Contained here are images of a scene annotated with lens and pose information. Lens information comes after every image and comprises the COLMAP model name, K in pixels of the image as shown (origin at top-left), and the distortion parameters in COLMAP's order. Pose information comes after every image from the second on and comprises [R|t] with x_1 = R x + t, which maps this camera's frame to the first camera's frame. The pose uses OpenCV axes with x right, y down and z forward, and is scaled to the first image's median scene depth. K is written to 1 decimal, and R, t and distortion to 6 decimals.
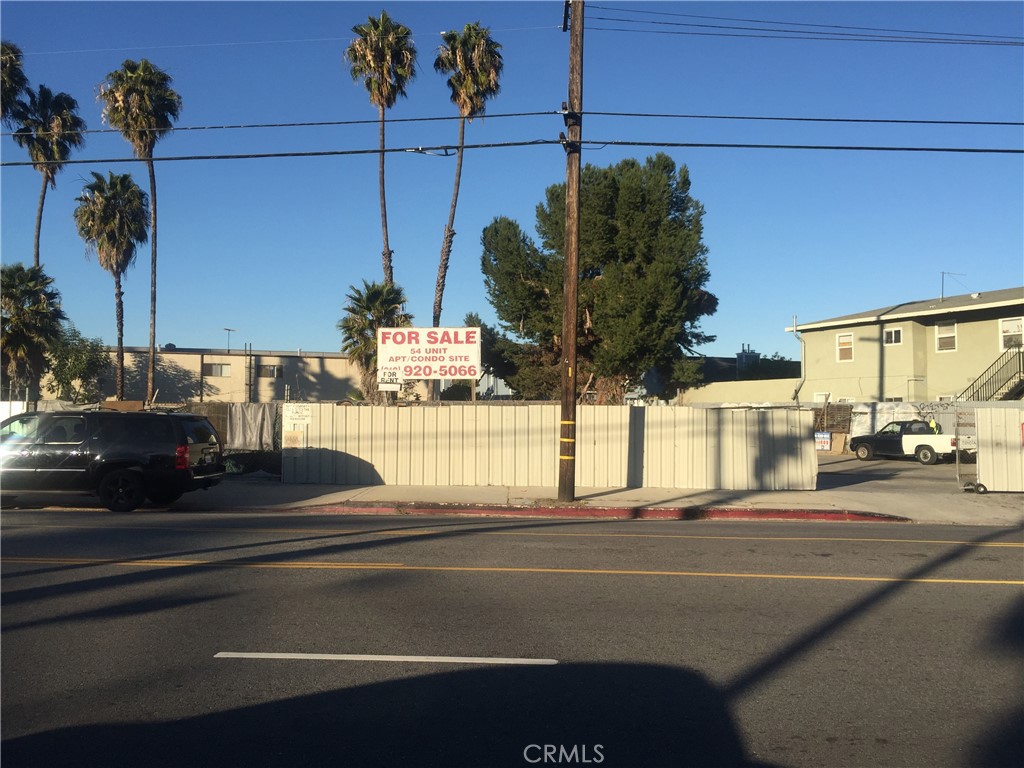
lens RADIAL K [[898.9, 0, 517.0], [0, 898.9, 359.3], [0, 0, 1]] dist [0.071234, -0.089909]
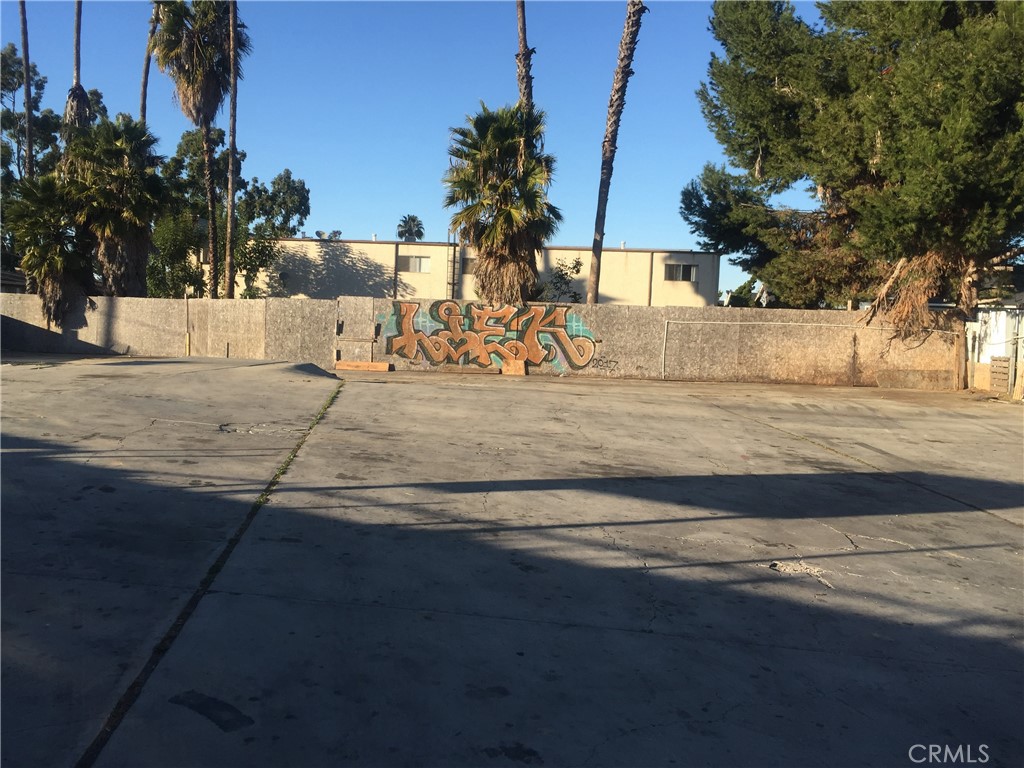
lens RADIAL K [[898.9, 0, 549.0], [0, 898.9, 396.3], [0, 0, 1]] dist [0.071234, -0.089909]
pose [[0.887039, 0.065242, -0.457062, 0.135310], [-0.007262, 0.991814, 0.127481, 0.026493], [0.461638, -0.109762, 0.880252, 0.396608]]
